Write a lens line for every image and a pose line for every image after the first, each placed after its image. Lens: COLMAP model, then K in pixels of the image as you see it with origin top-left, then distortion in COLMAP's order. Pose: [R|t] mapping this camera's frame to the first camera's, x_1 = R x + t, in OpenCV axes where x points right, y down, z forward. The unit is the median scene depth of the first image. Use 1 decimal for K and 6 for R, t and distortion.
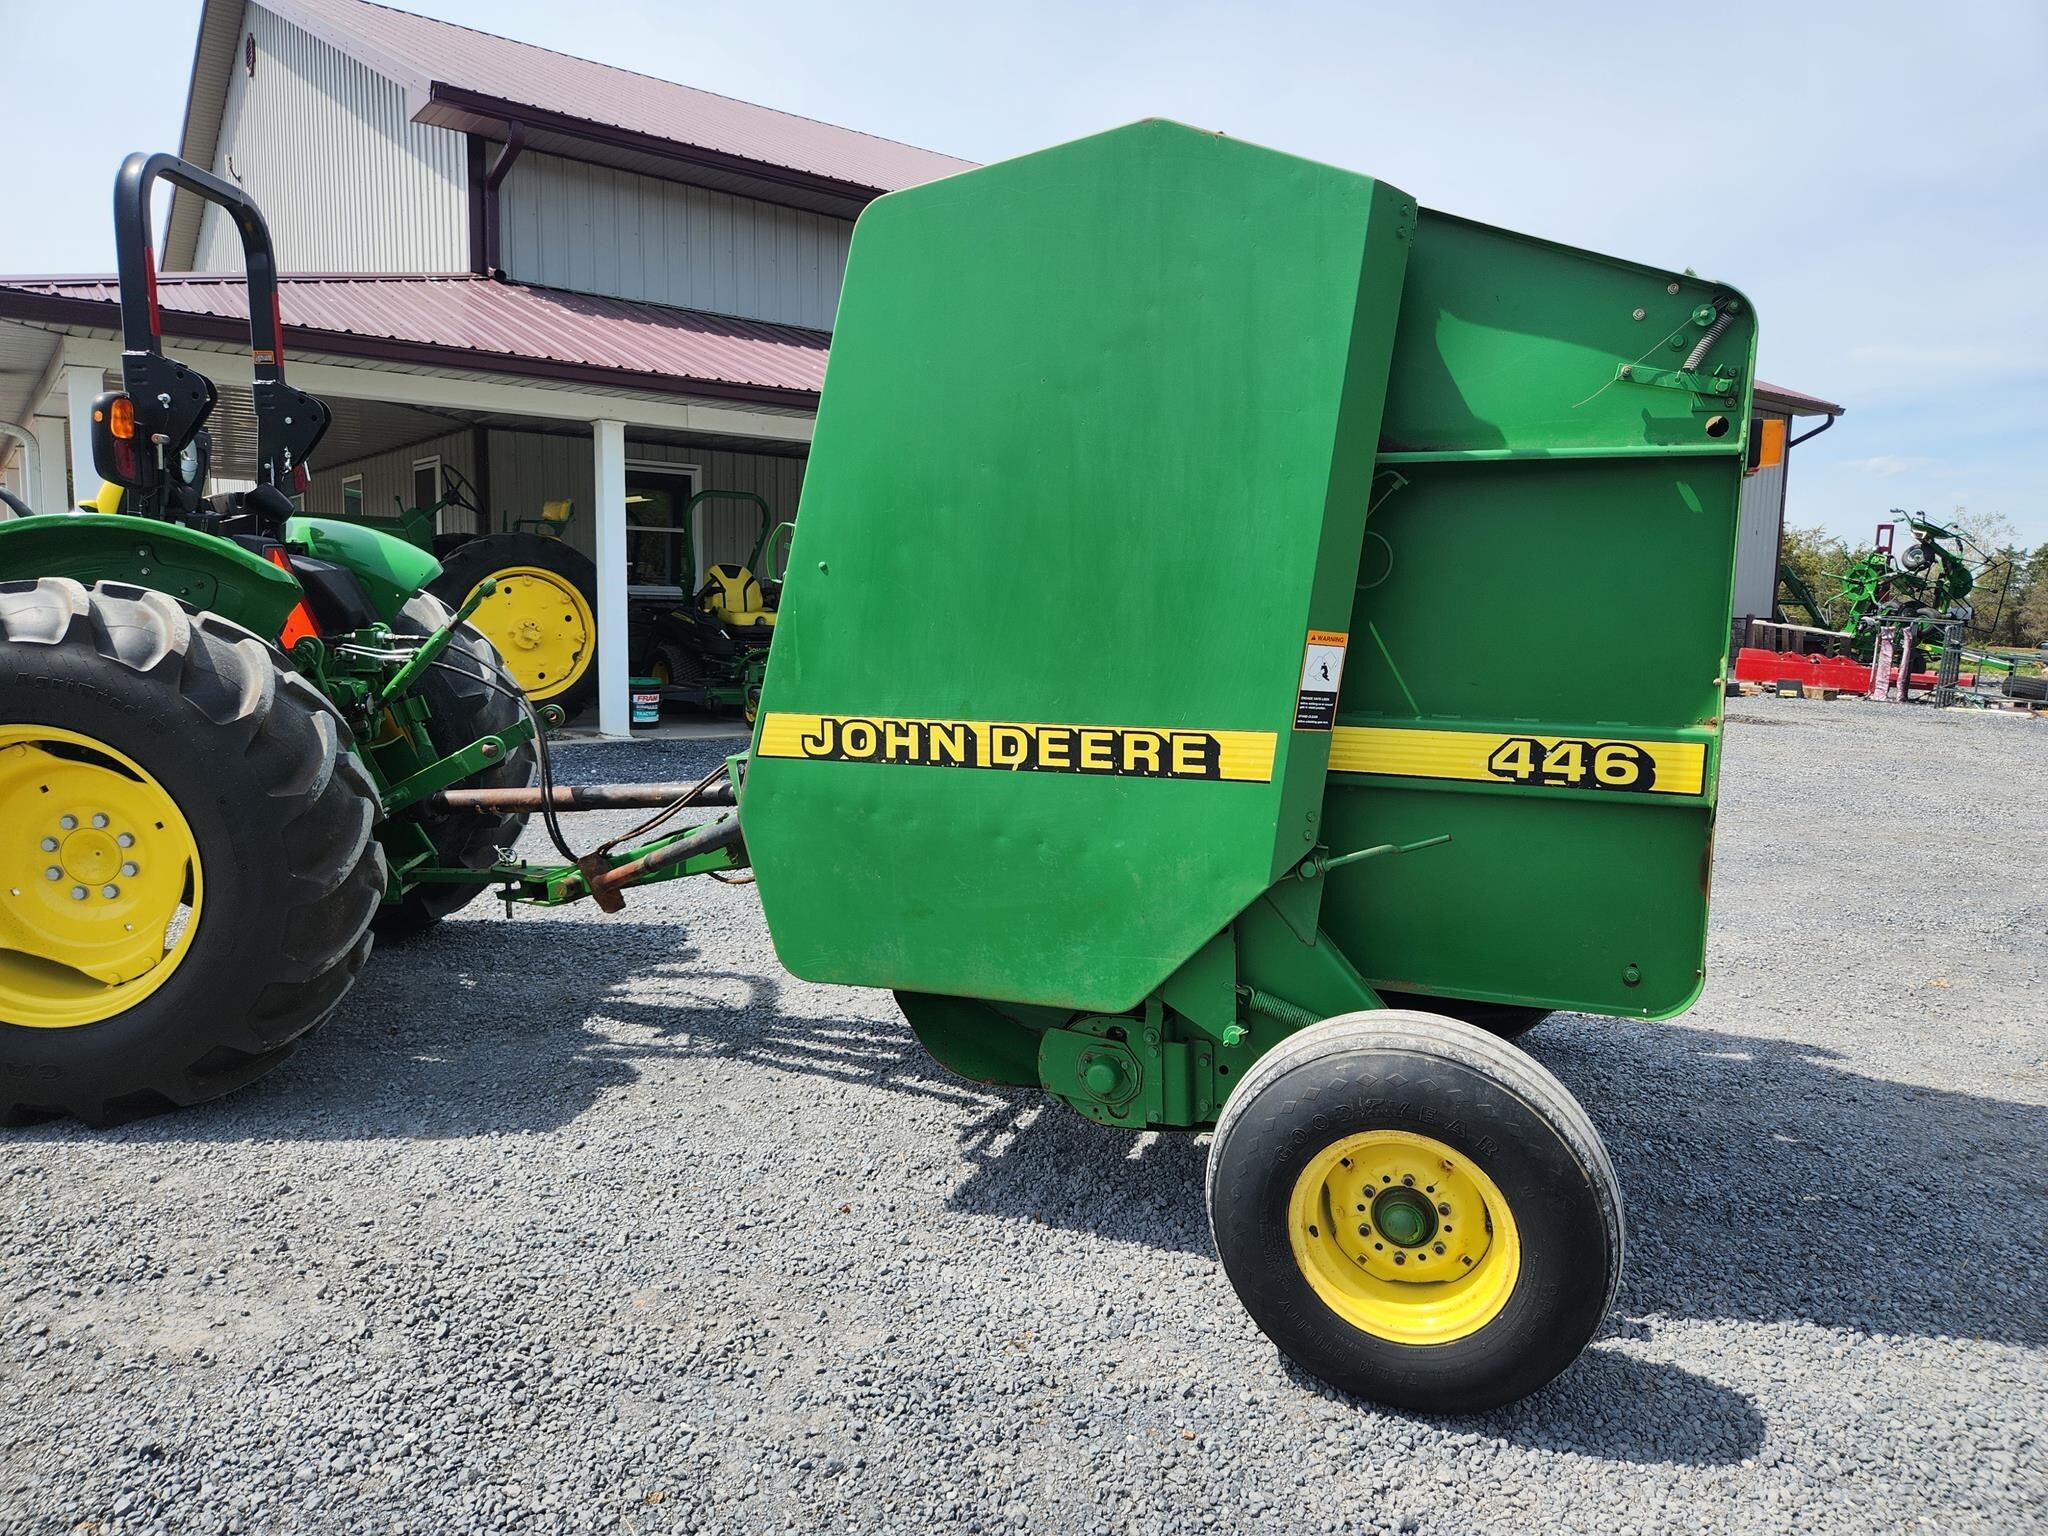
lens RADIAL K [[1396.1, 0, 1013.0], [0, 1396.1, 754.7], [0, 0, 1]] dist [0.065616, -0.054195]
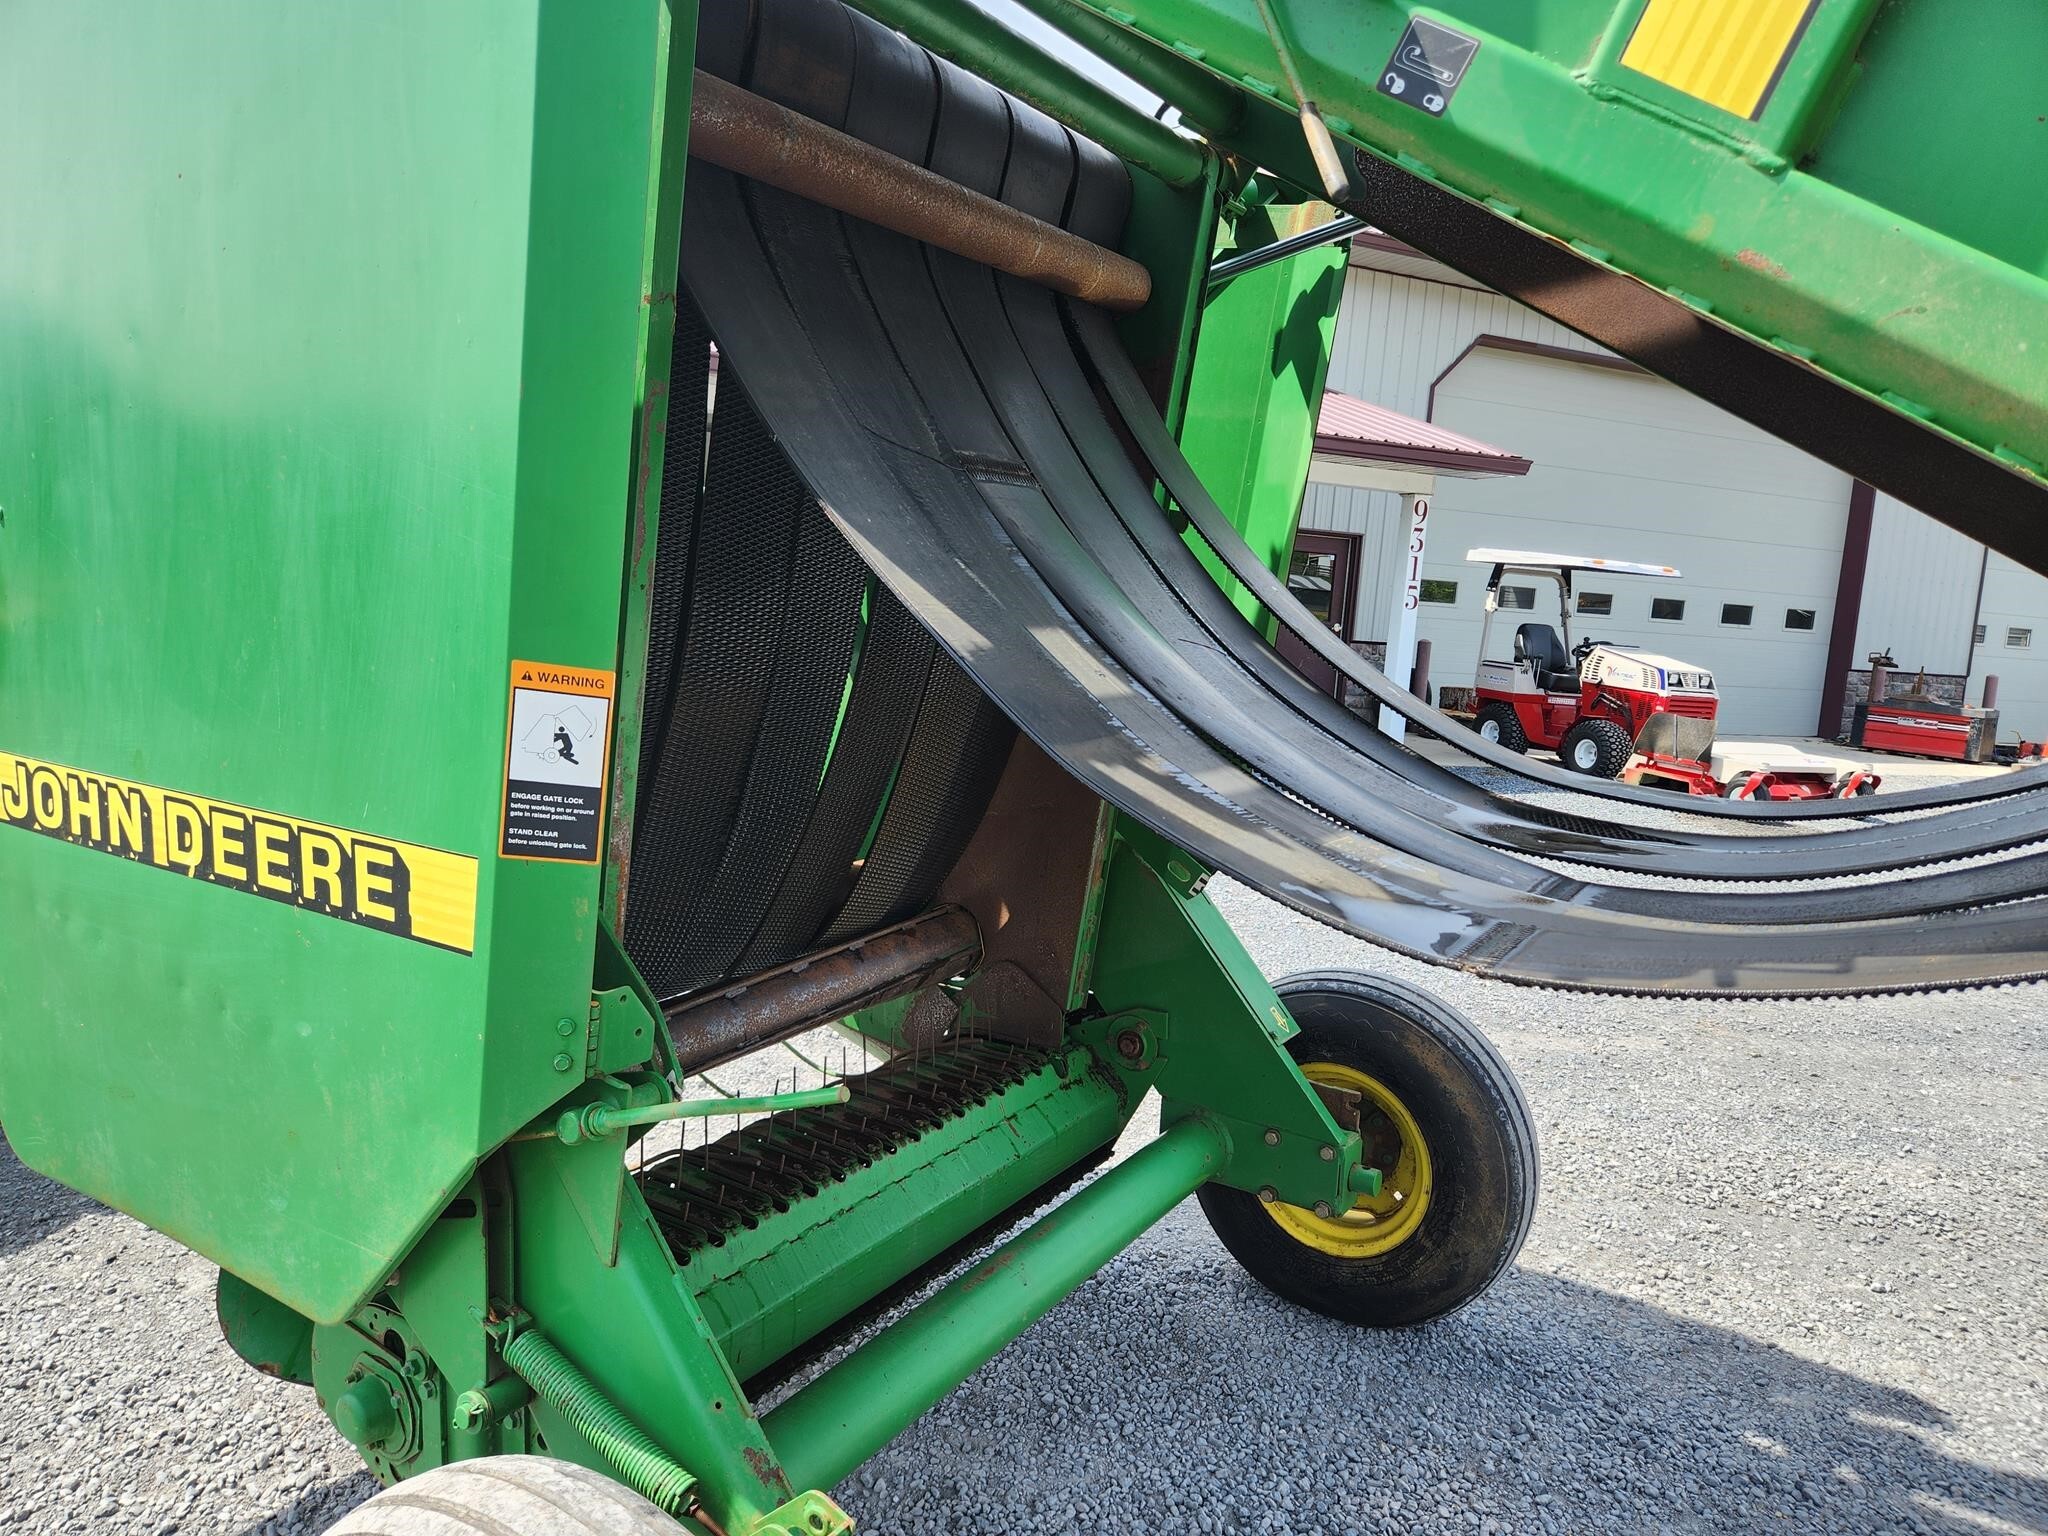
lens RADIAL K [[1380.9, 0, 1039.6], [0, 1380.9, 783.5], [0, 0, 1]] dist [0.008927, -0.008067]
pose [[0.977271, 0.075128, -0.198235, 0.470196], [-0.074364, 0.997167, 0.011305, -0.061968], [0.198523, 0.003693, 0.980089, 0.537484]]
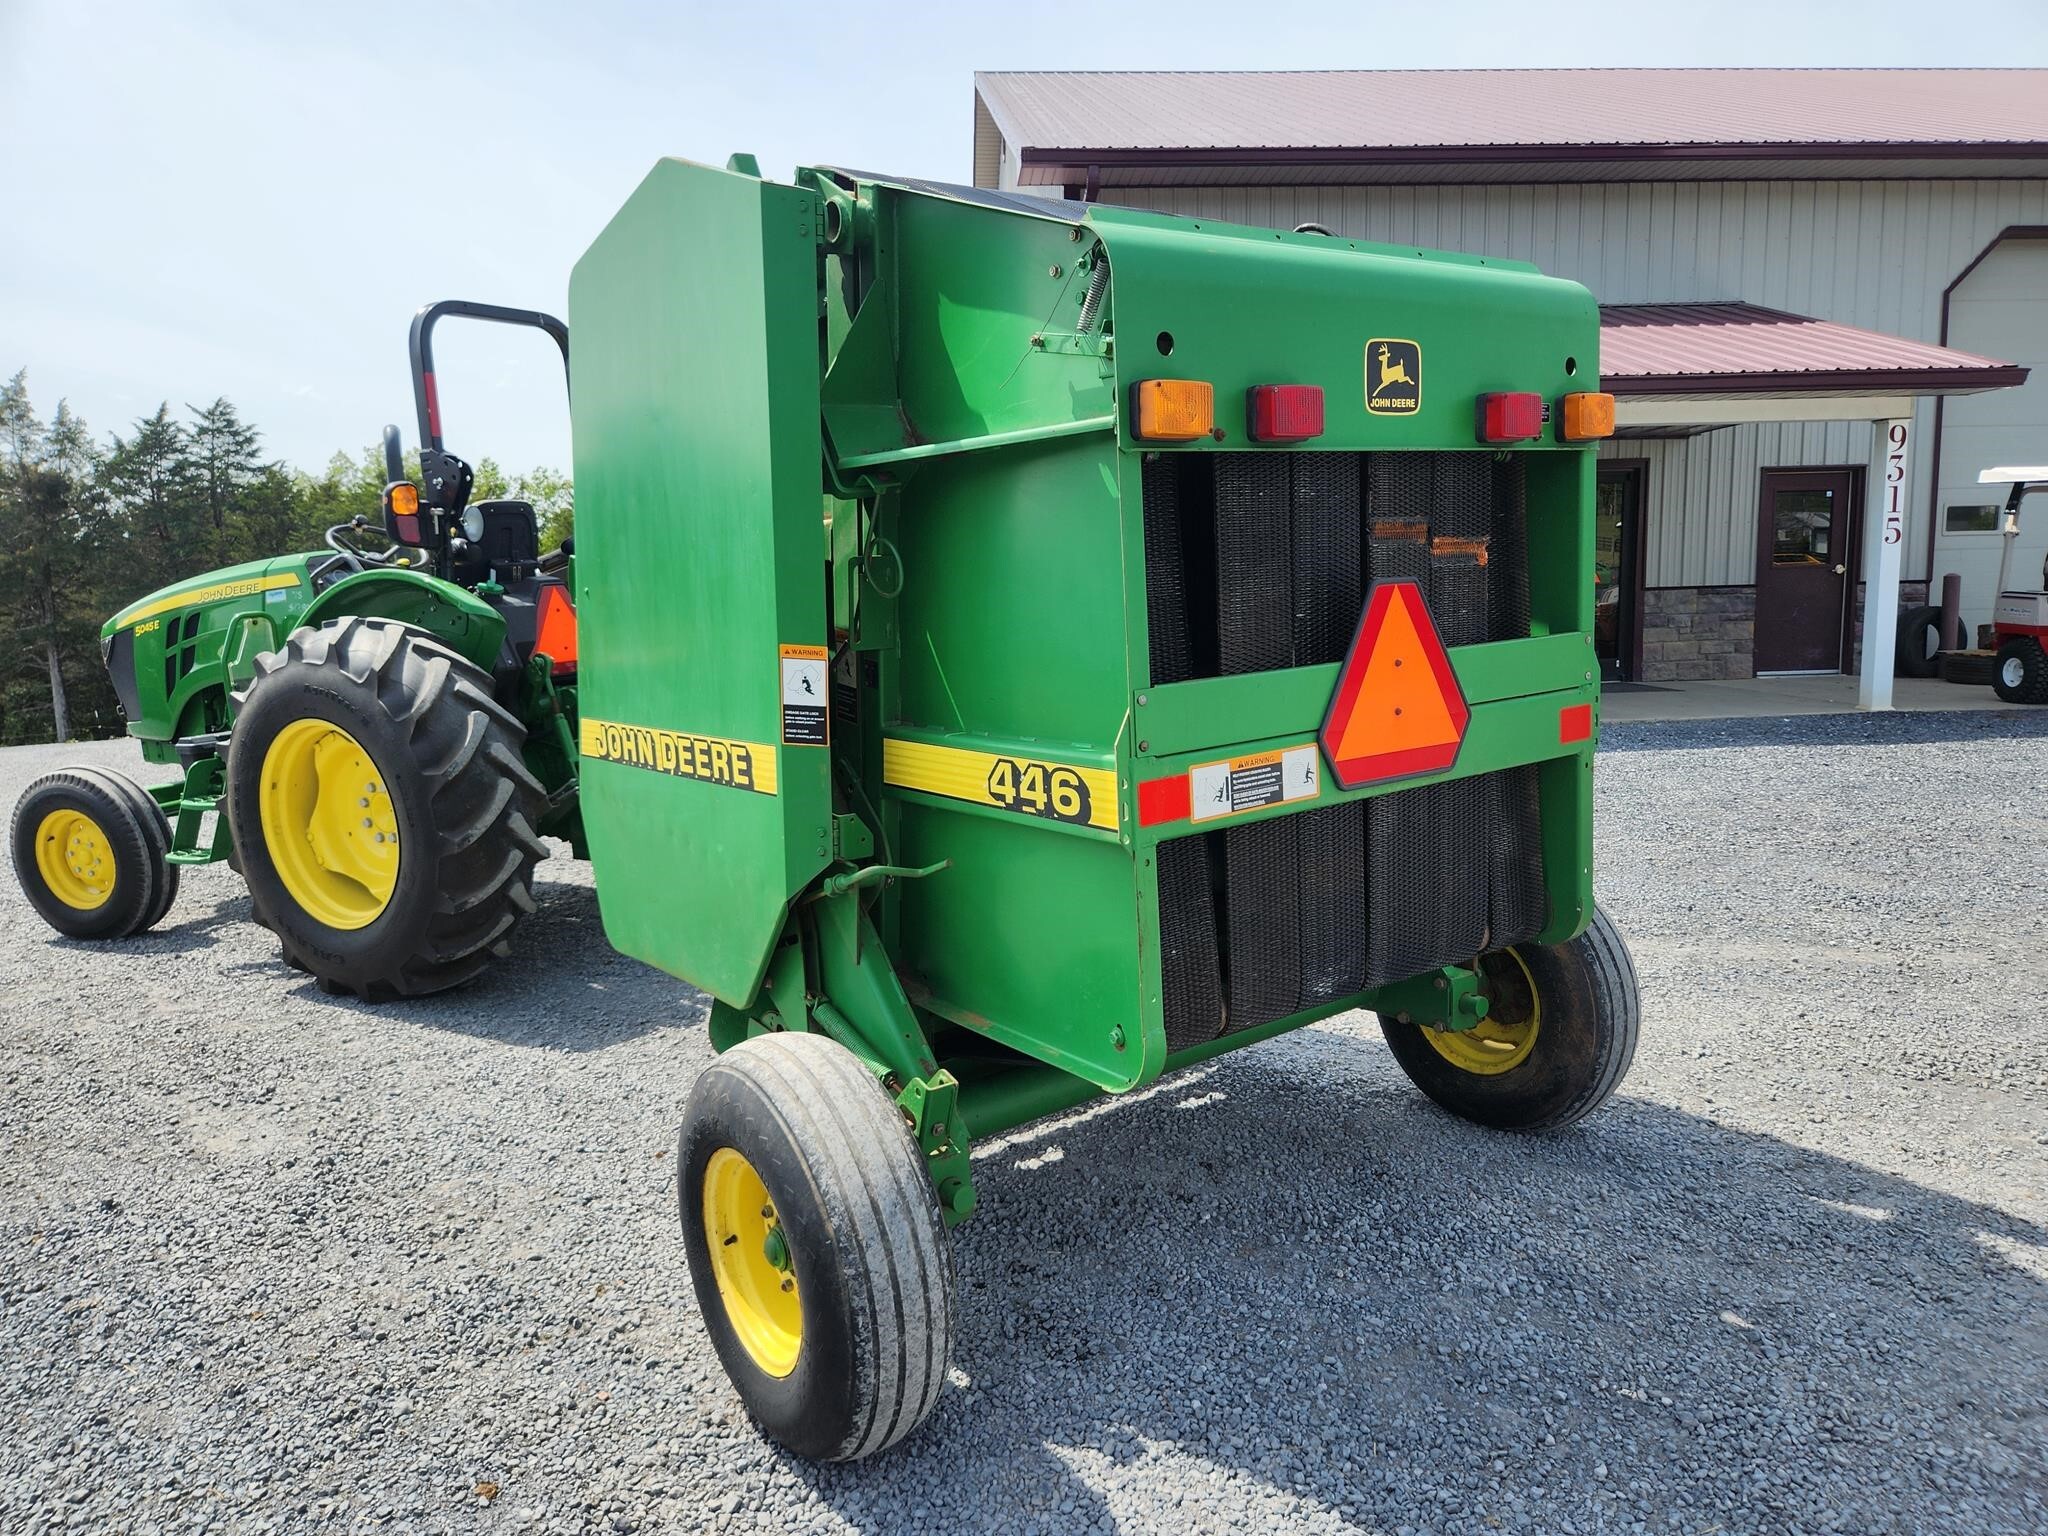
lens RADIAL K [[1380.9, 0, 1039.6], [0, 1380.9, 783.5], [0, 0, 1]] dist [0.008927, -0.008067]
pose [[0.838979, 0.038515, -0.542800, 0.861043], [-0.023532, 0.999127, 0.034521, -0.027209], [0.543655, -0.016189, 0.839152, 0.266261]]
